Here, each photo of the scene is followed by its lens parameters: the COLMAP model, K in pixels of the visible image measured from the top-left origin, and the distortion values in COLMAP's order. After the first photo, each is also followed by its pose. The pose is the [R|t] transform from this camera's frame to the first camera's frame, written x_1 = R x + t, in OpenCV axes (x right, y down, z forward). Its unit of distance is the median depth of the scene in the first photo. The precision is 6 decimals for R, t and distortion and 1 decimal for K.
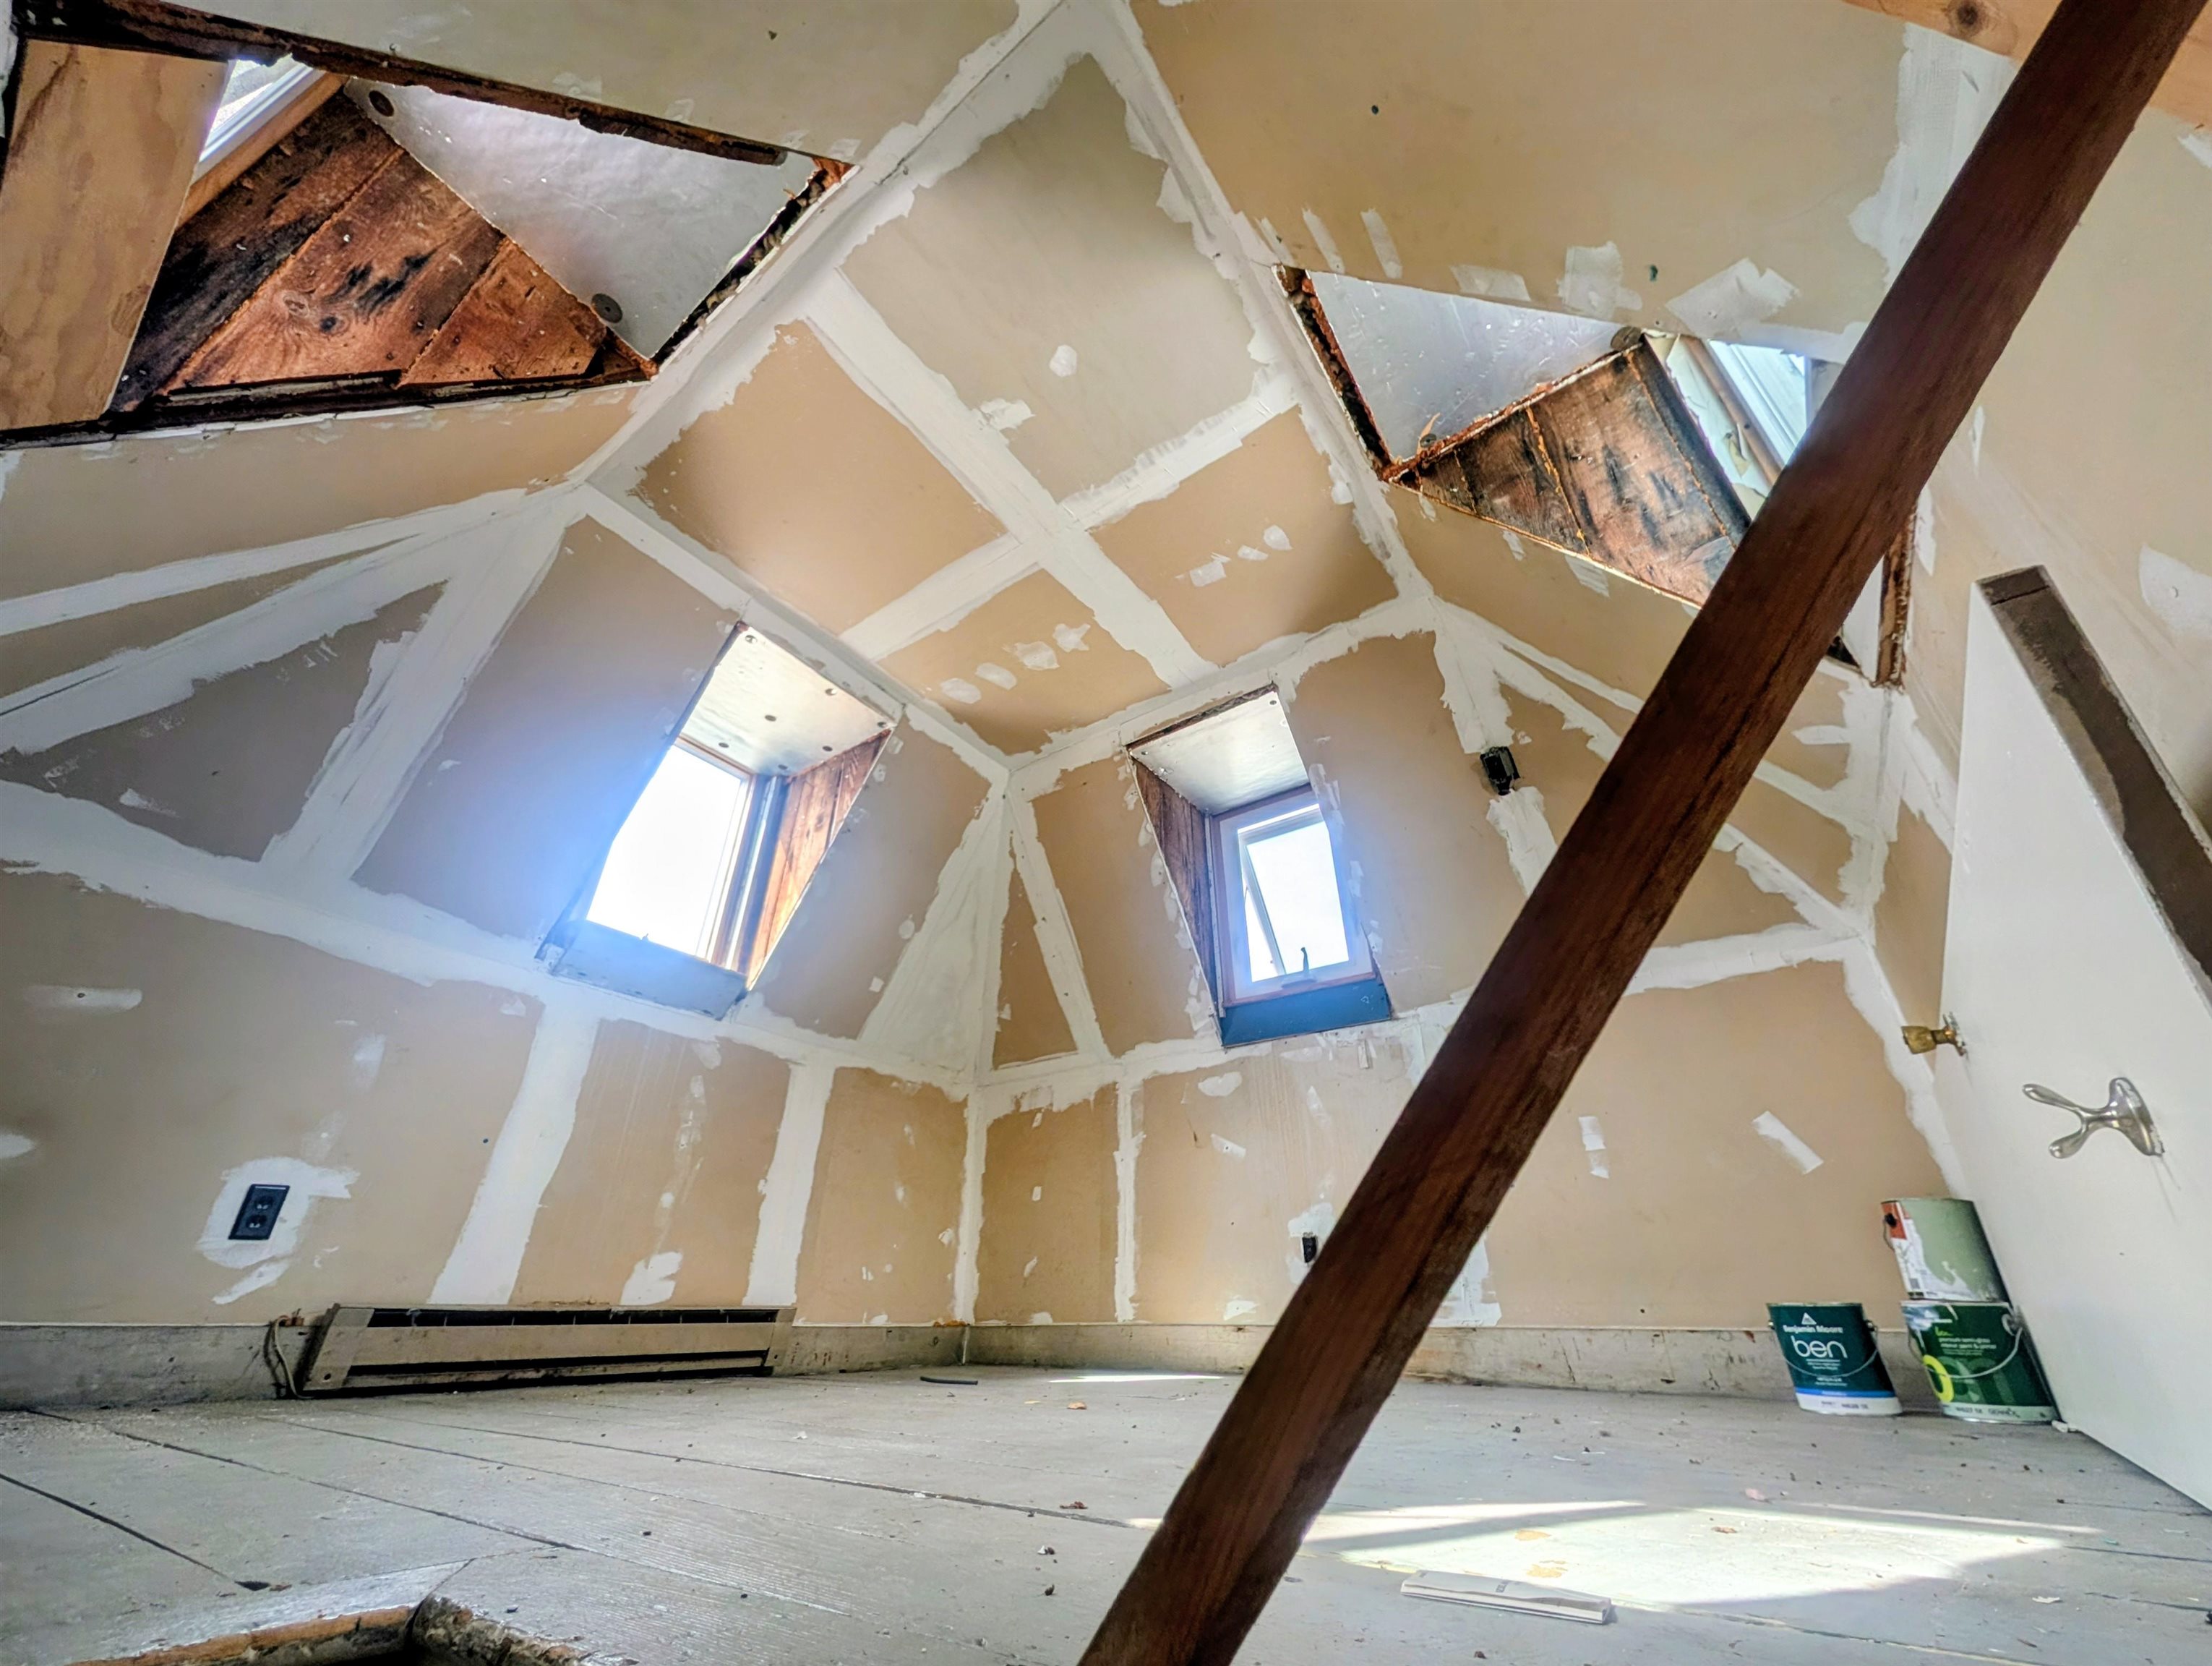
lens RADIAL K [[865.3, 0, 1108.9], [0, 865.3, 834.3], [0, 0, 1]] dist [0.000008, -0.000141]
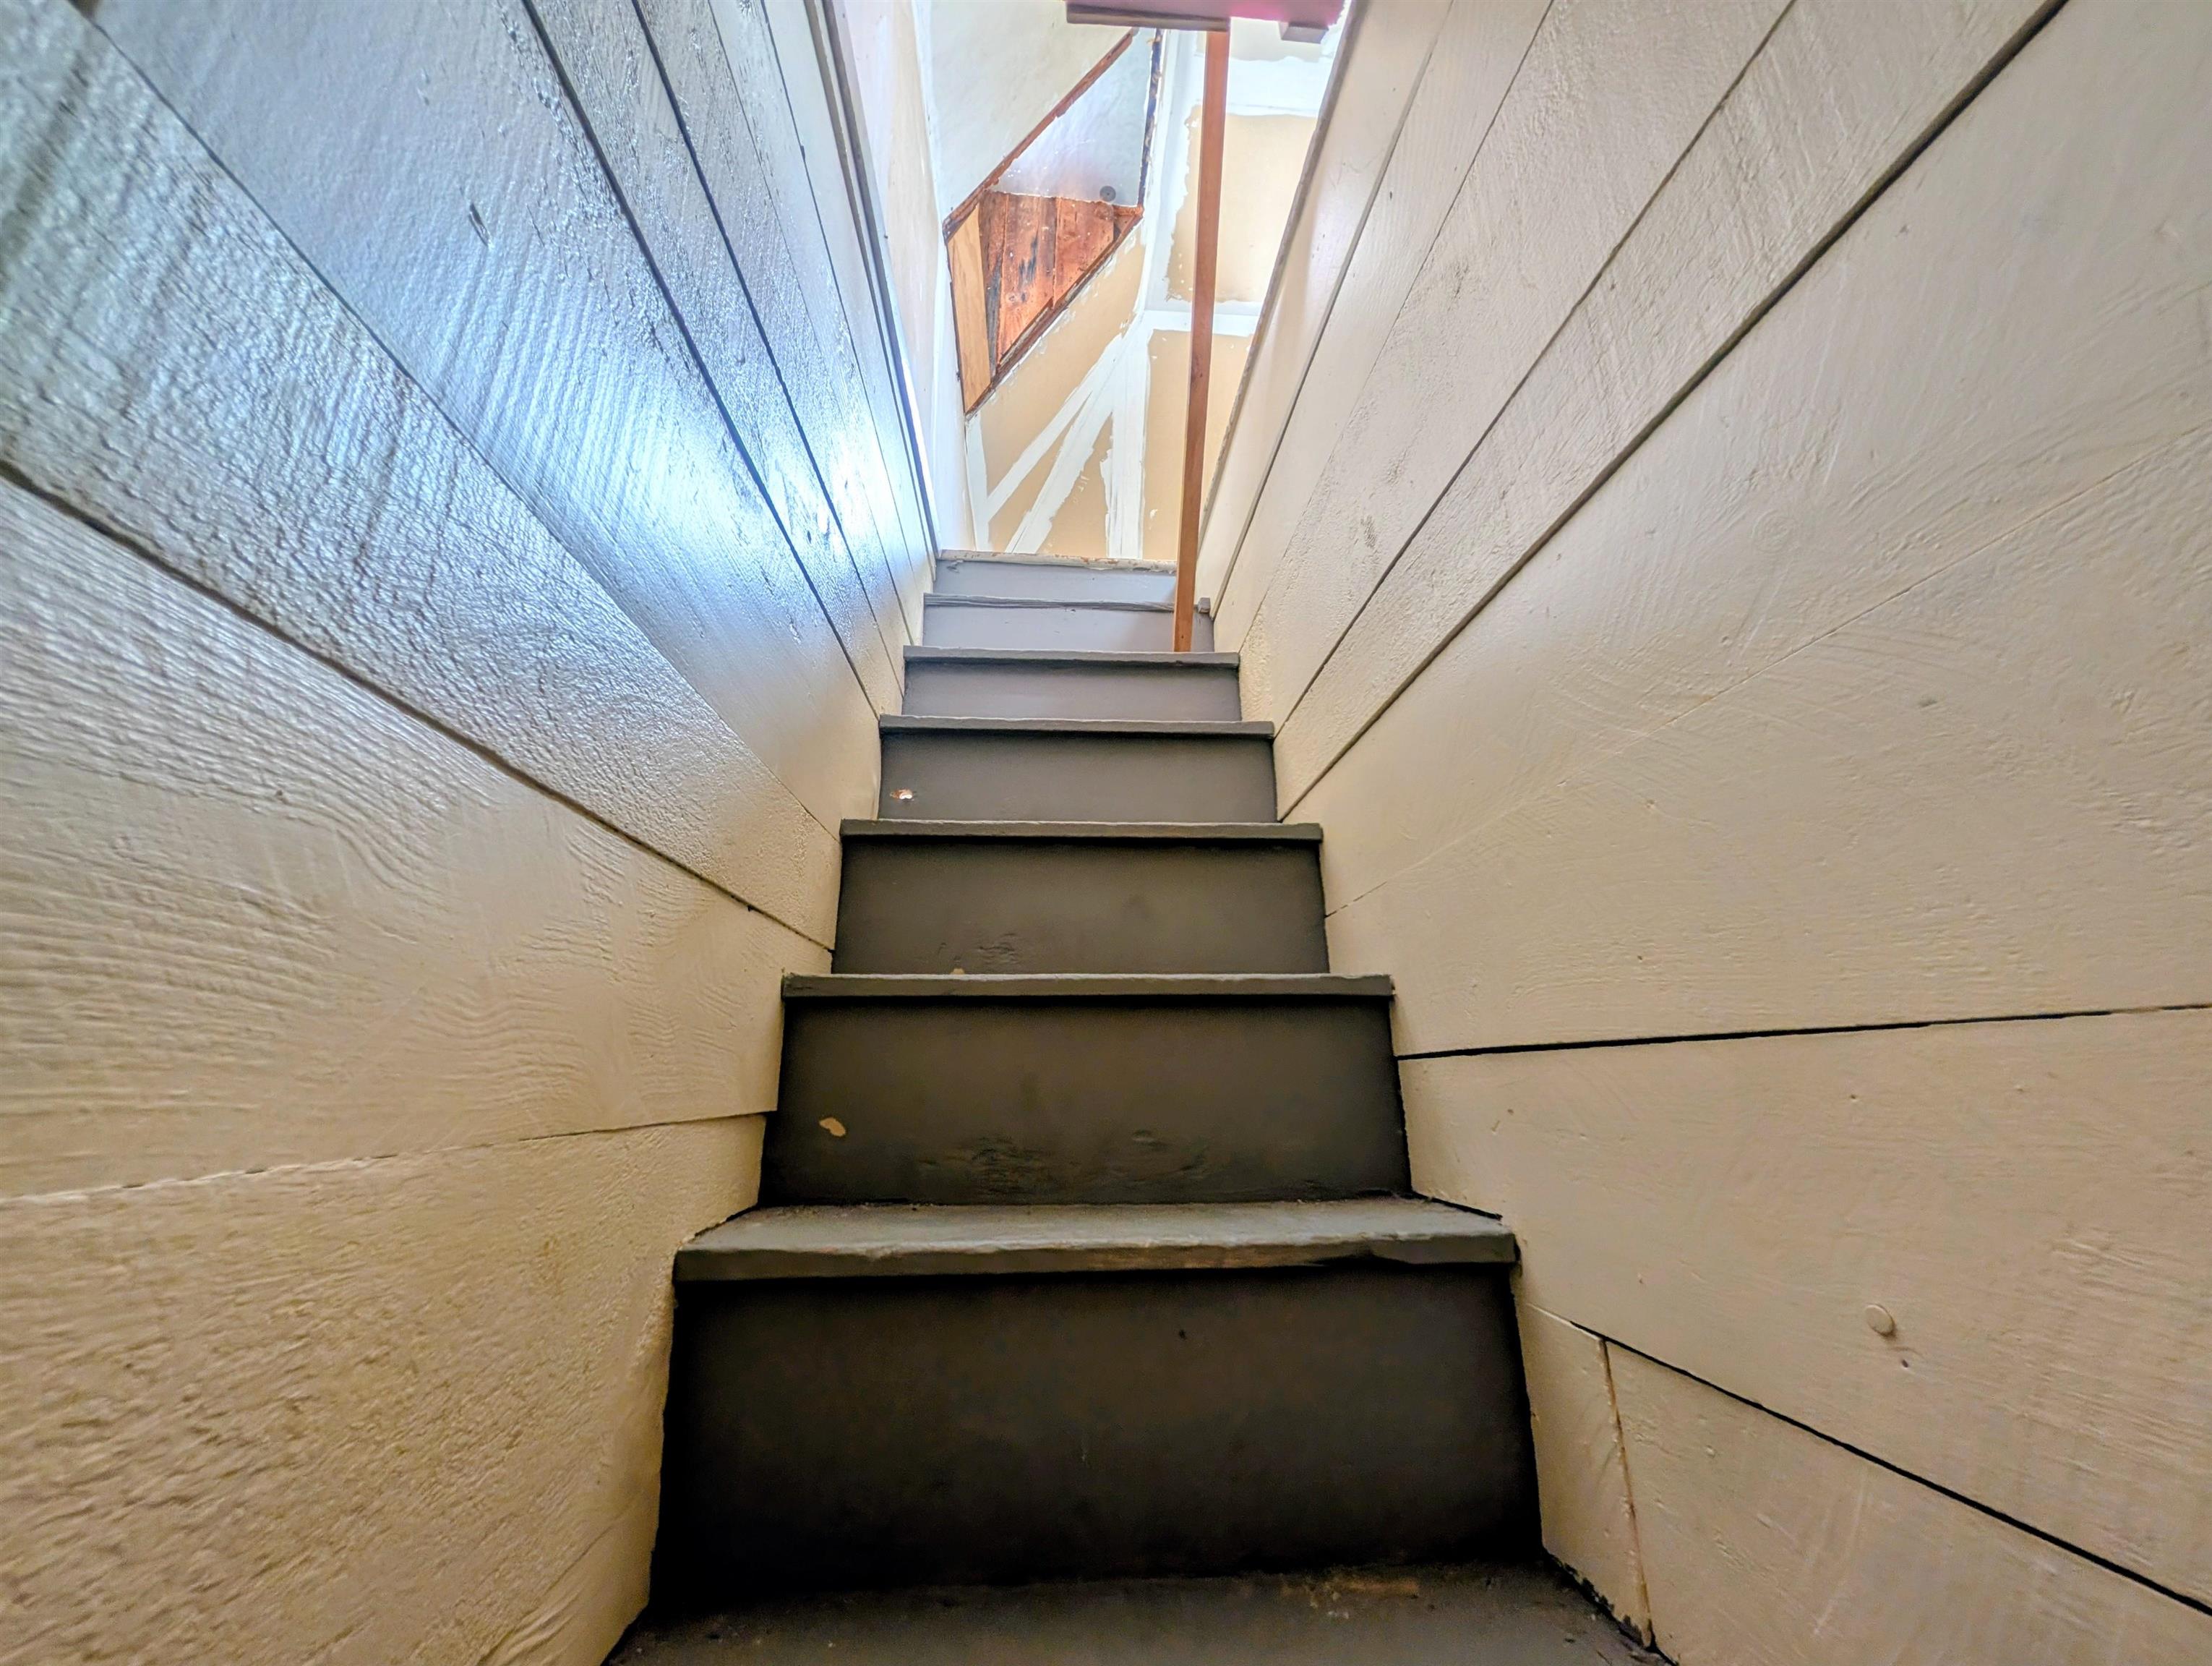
lens RADIAL K [[865.3, 0, 1097.2], [0, 865.3, 836.8], [0, 0, 1]] dist [0.000008, -0.000141]
pose [[0.642394, -0.212328, -0.736374, 0.421654], [0.393237, 0.916044, 0.078915, 0.438772], [0.657795, -0.340264, 0.671957, -0.635031]]
